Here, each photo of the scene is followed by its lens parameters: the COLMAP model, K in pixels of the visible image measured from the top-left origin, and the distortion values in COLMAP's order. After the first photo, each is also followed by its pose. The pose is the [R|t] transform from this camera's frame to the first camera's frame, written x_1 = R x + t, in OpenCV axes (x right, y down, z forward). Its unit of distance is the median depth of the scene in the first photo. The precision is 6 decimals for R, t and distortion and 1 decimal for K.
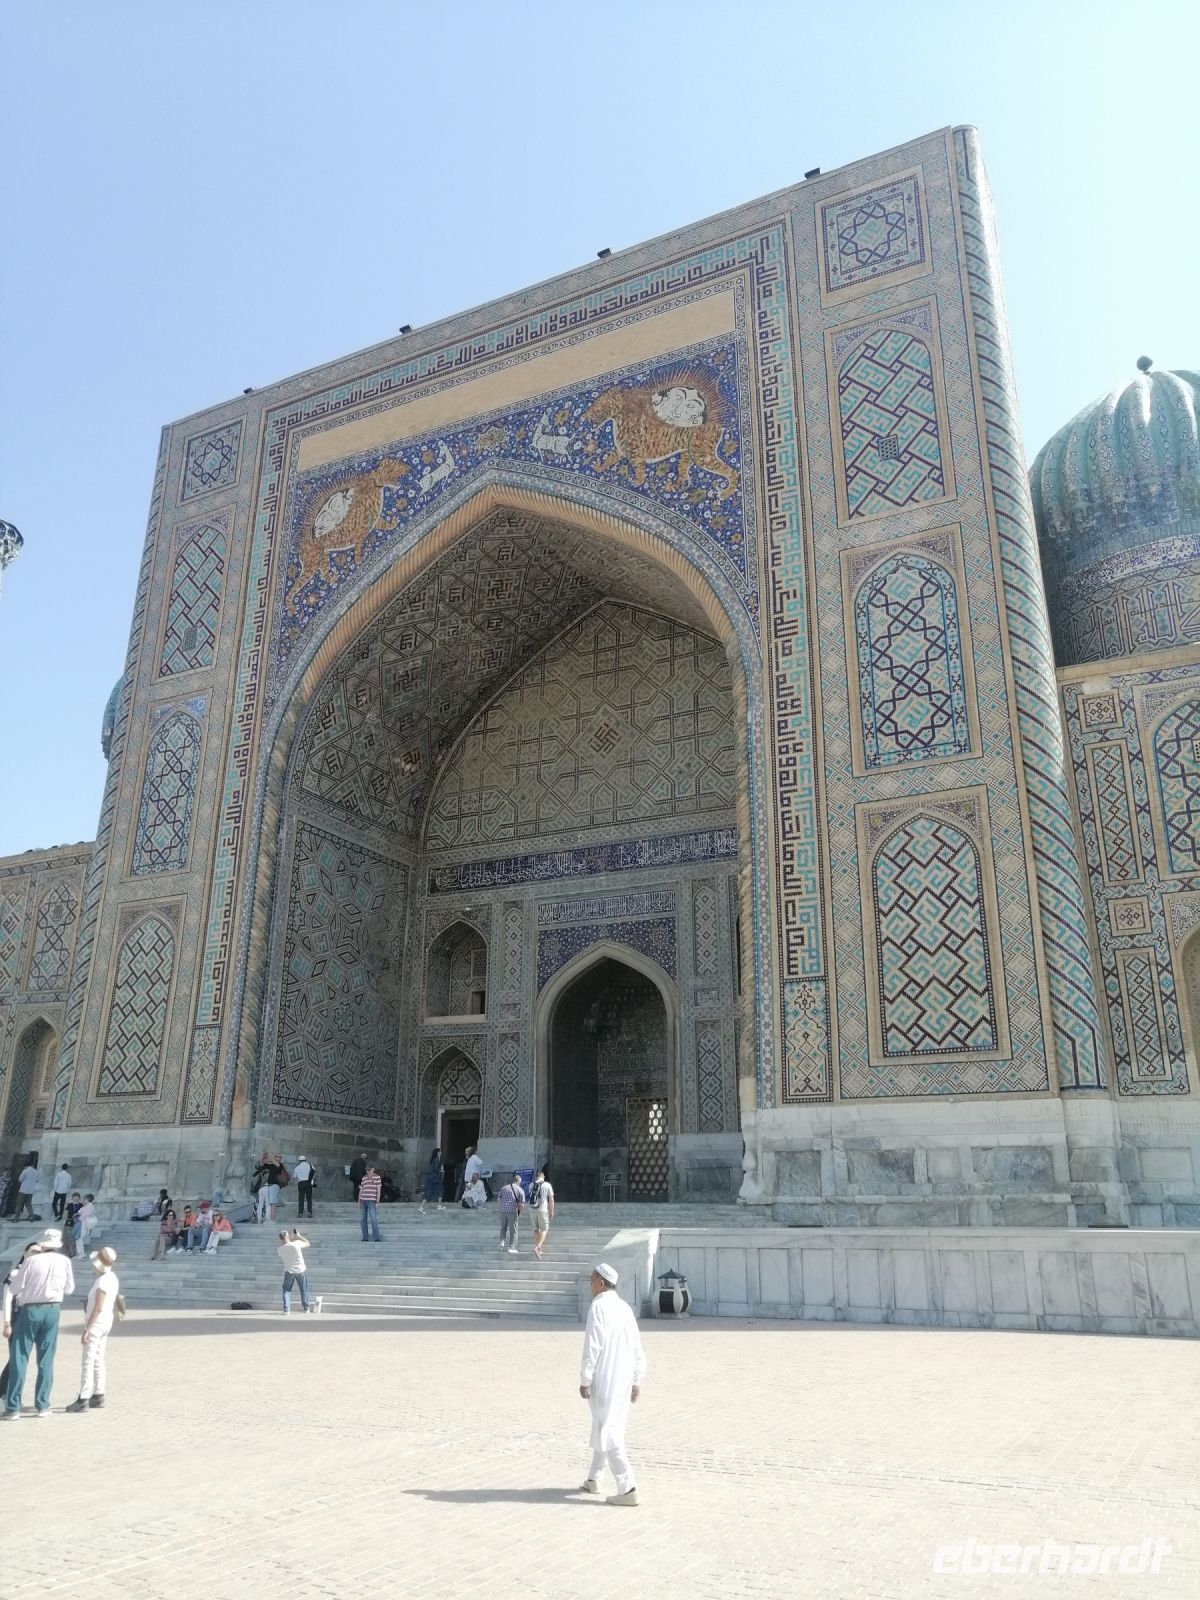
lens RADIAL K [[1253.6, 0, 598.3], [0, 1253.6, 806.0], [0, 0, 1]] dist [-0.026721, -0.004919]
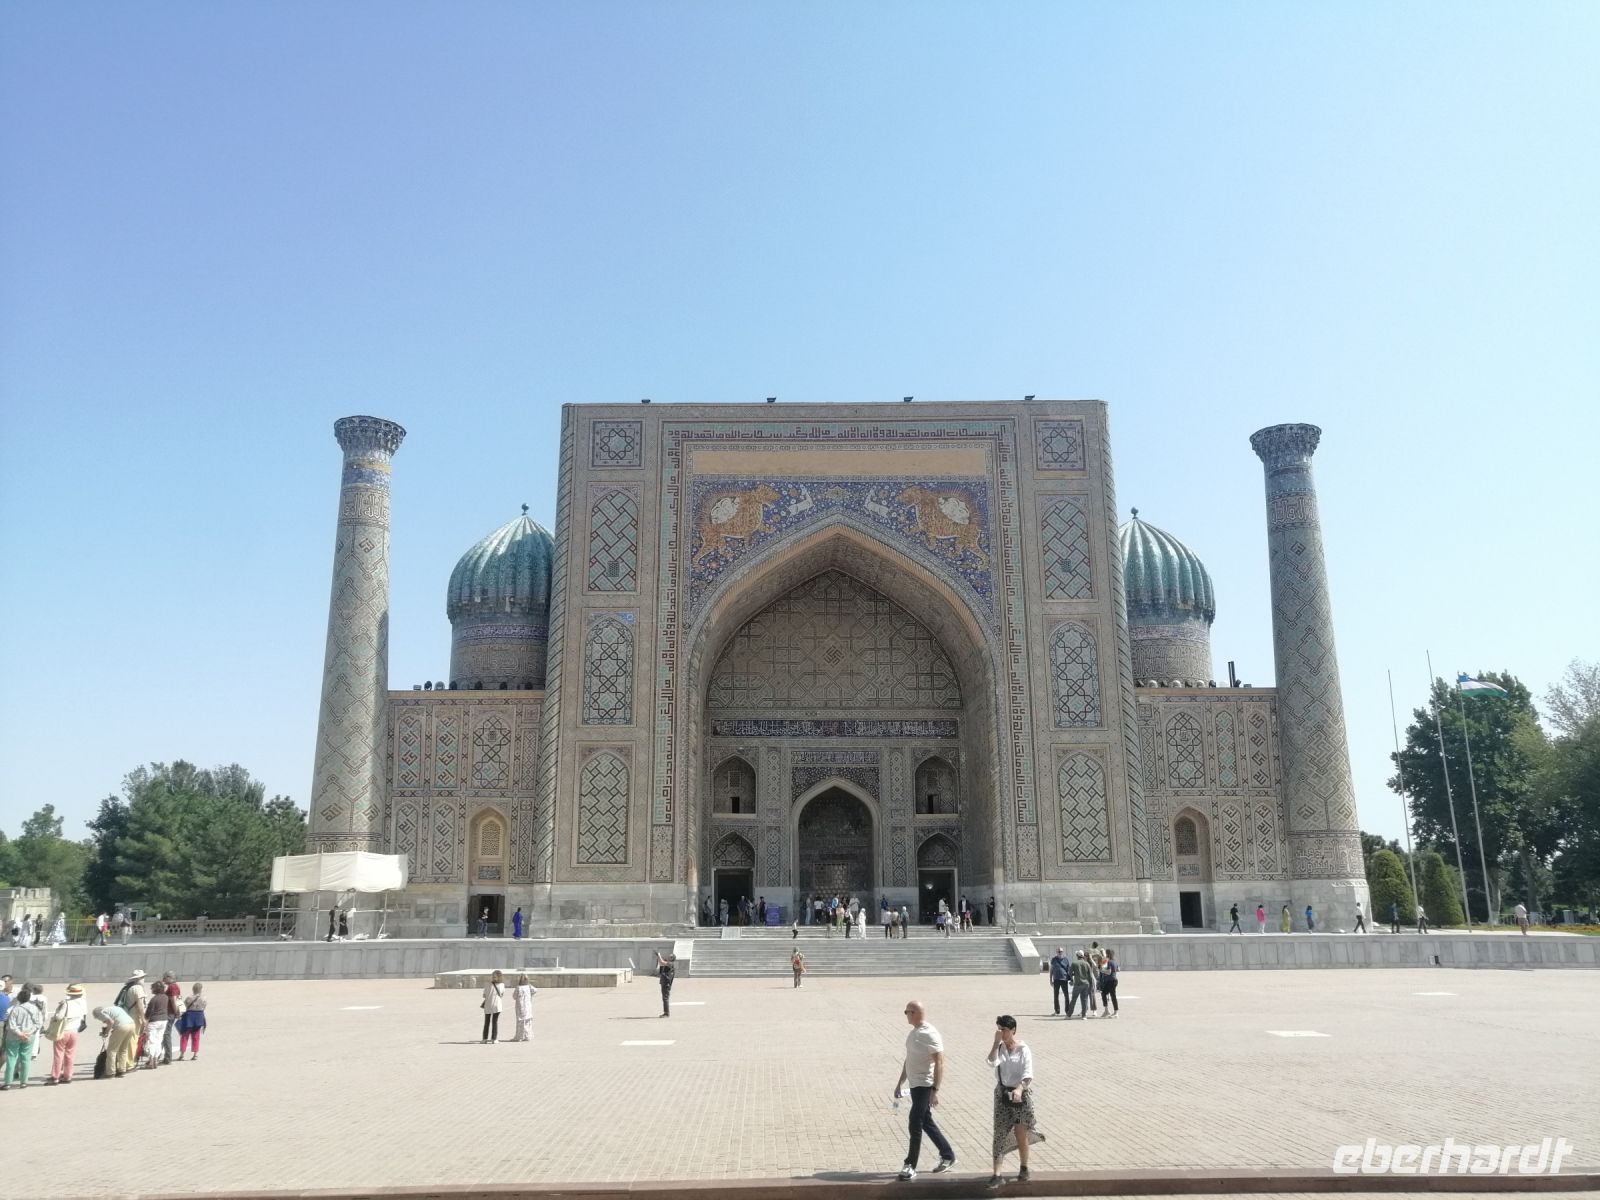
lens RADIAL K [[1253.6, 0, 801.7], [0, 1253.6, 596.9], [0, 0, 1]] dist [-0.026721, -0.004919]
pose [[0.879813, 0.110823, 0.462221, -0.932745], [-0.140321, 0.989657, 0.029811, -0.199538], [-0.454137, -0.091088, 0.886264, -0.542954]]
